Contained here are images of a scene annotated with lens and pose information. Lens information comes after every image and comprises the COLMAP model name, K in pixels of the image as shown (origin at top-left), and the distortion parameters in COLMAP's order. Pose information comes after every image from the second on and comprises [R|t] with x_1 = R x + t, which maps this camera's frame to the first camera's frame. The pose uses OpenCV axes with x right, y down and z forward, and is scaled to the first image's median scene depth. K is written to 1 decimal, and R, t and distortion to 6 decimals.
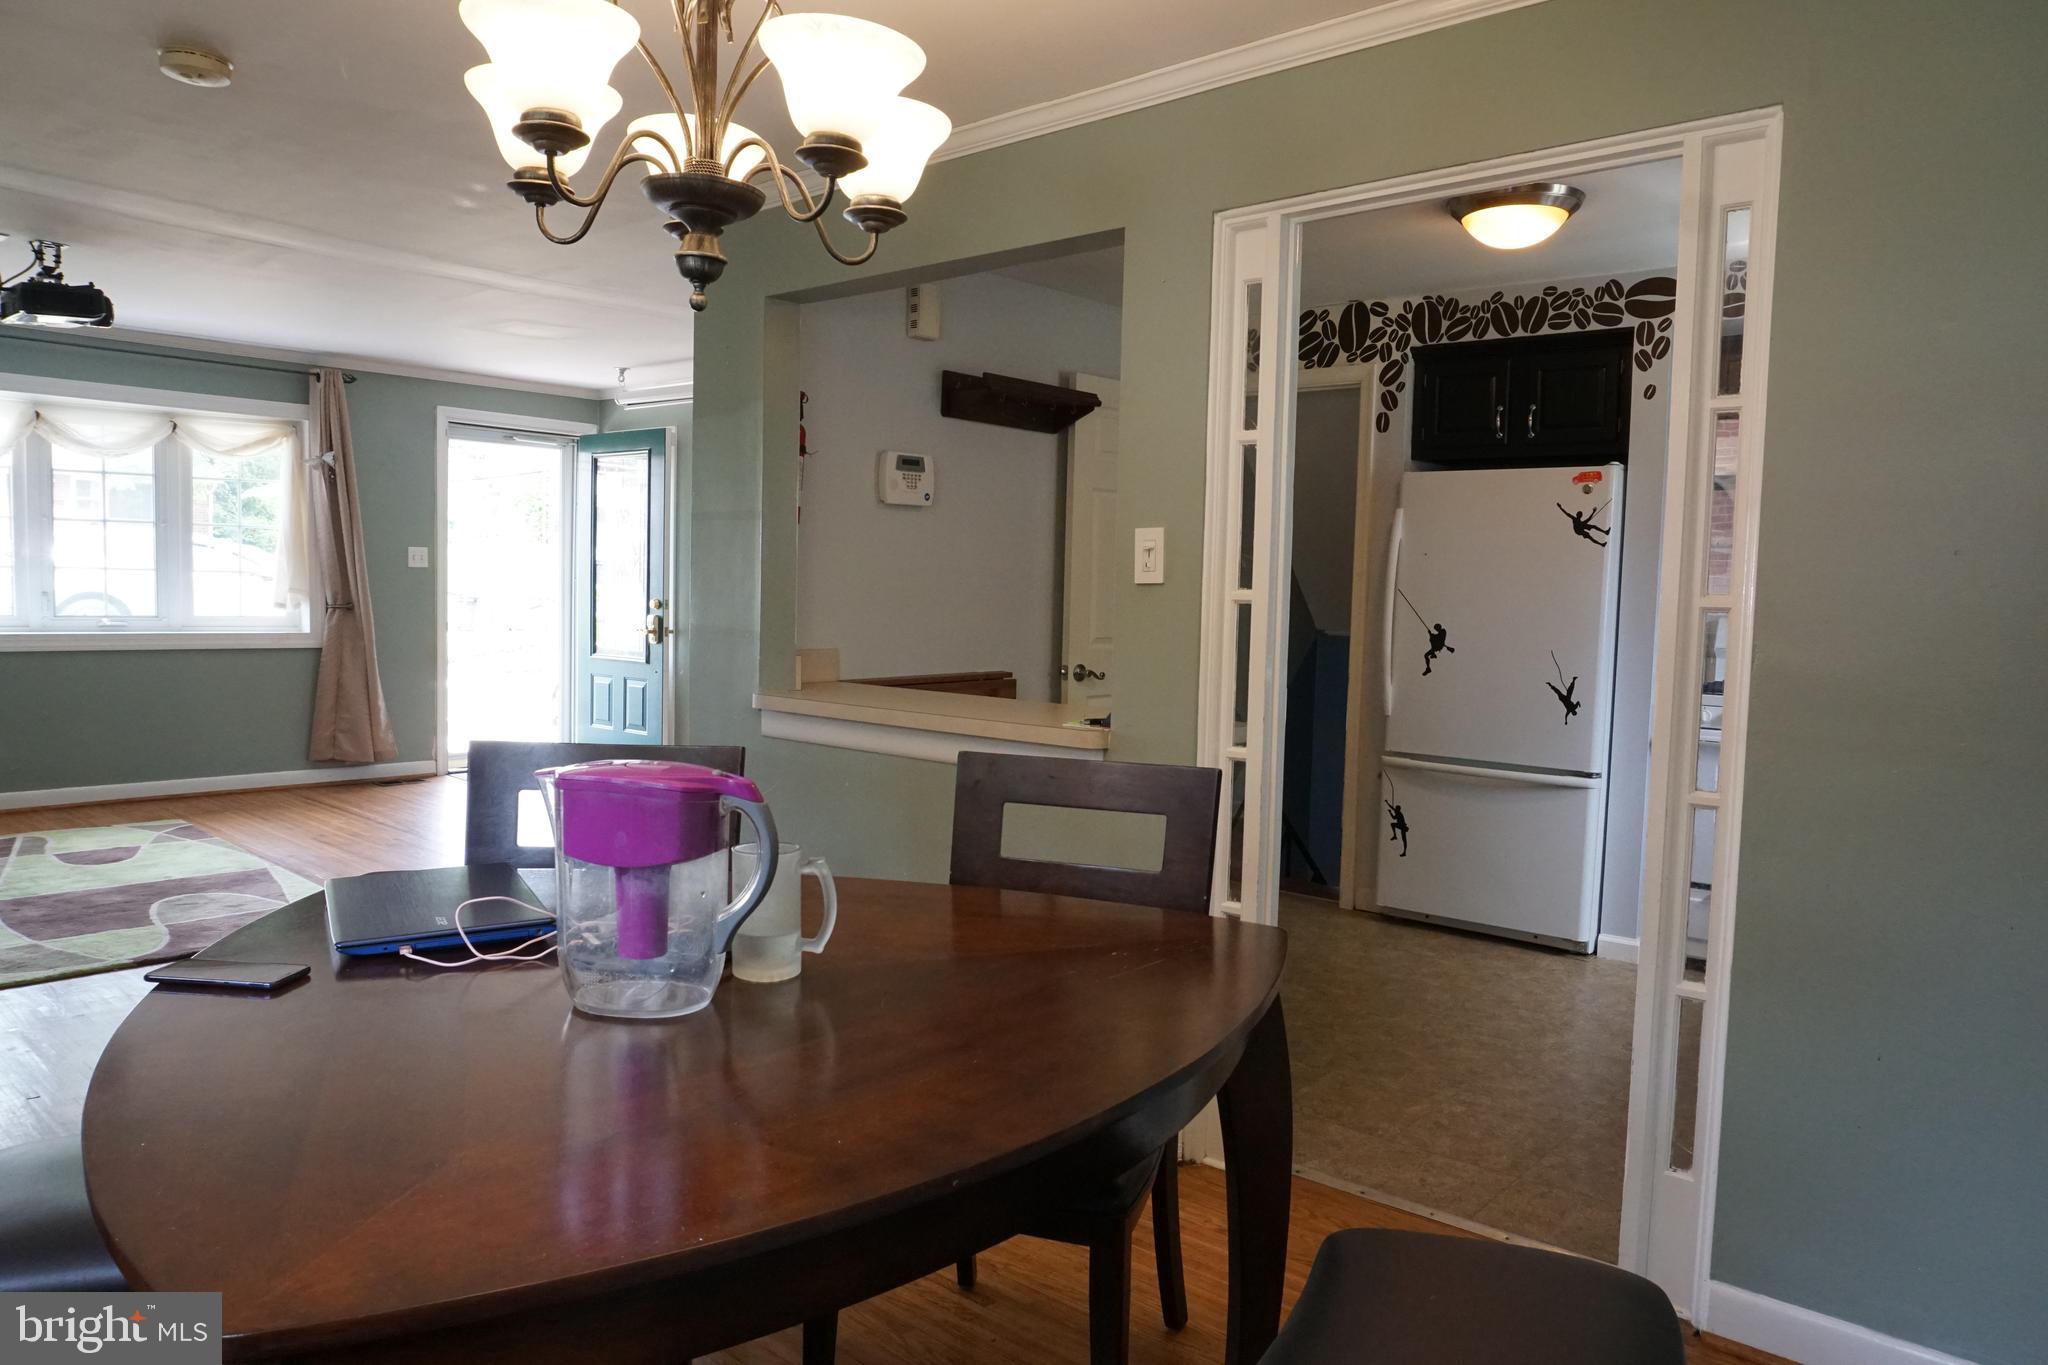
lens RADIAL K [[1360.8, 0, 1020.3], [0, 1360.8, 679.3], [0, 0, 1]] dist [-0.045712, 0.029095]
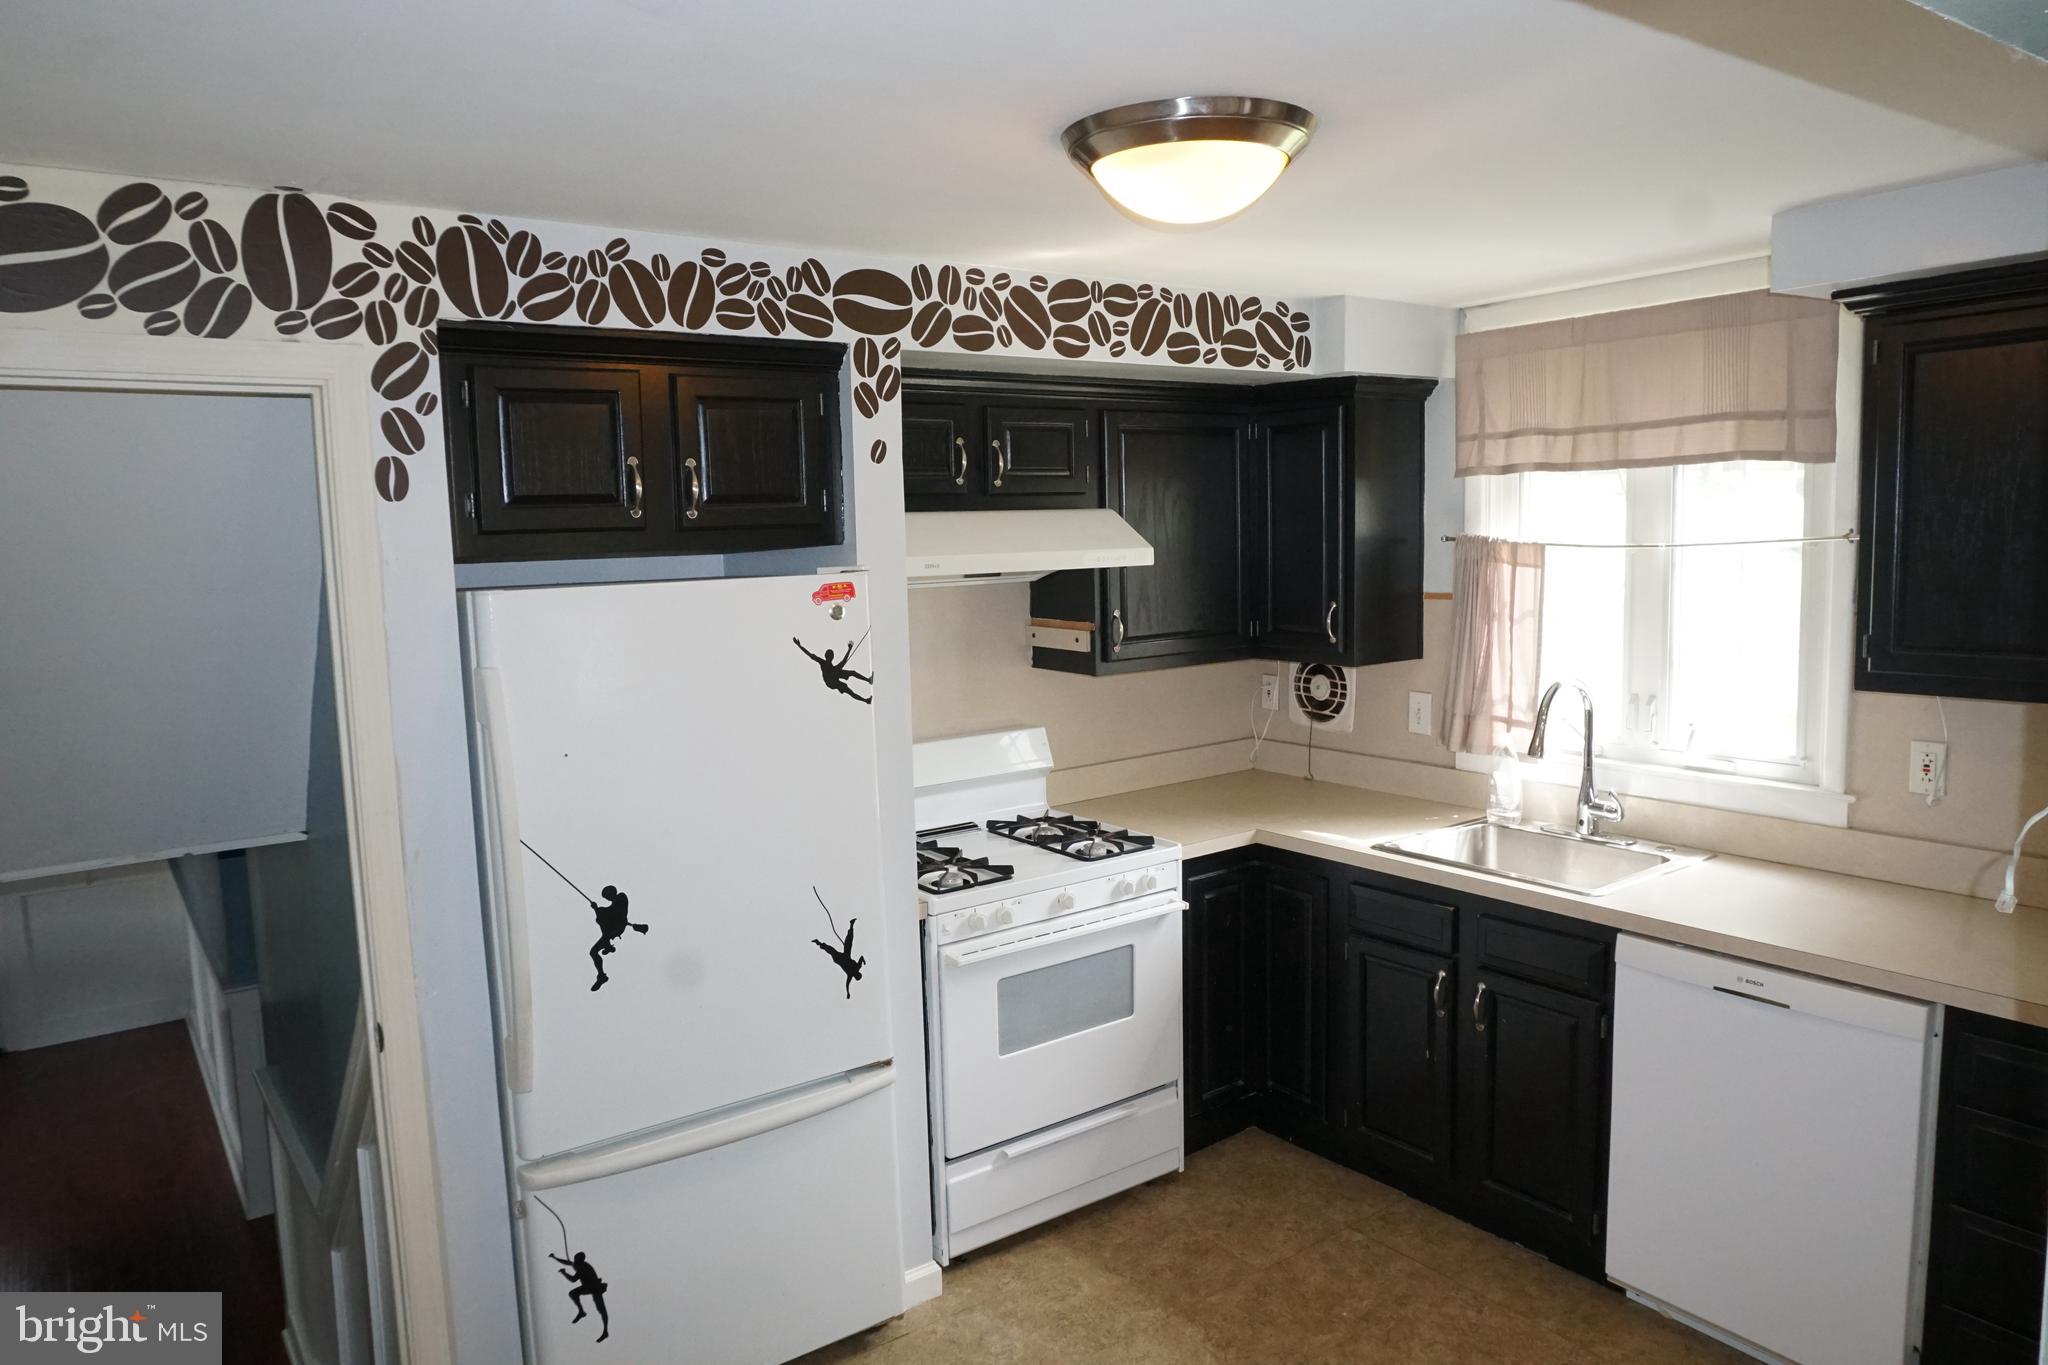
lens RADIAL K [[1360.8, 0, 1018.9], [0, 1360.8, 682.9], [0, 0, 1]] dist [-0.045712, 0.029095]
pose [[0.225298, -0.150280, 0.962630, -0.135223], [0.099745, 0.986399, 0.130646, -0.166911], [-0.969171, 0.066583, 0.237223, 0.722636]]
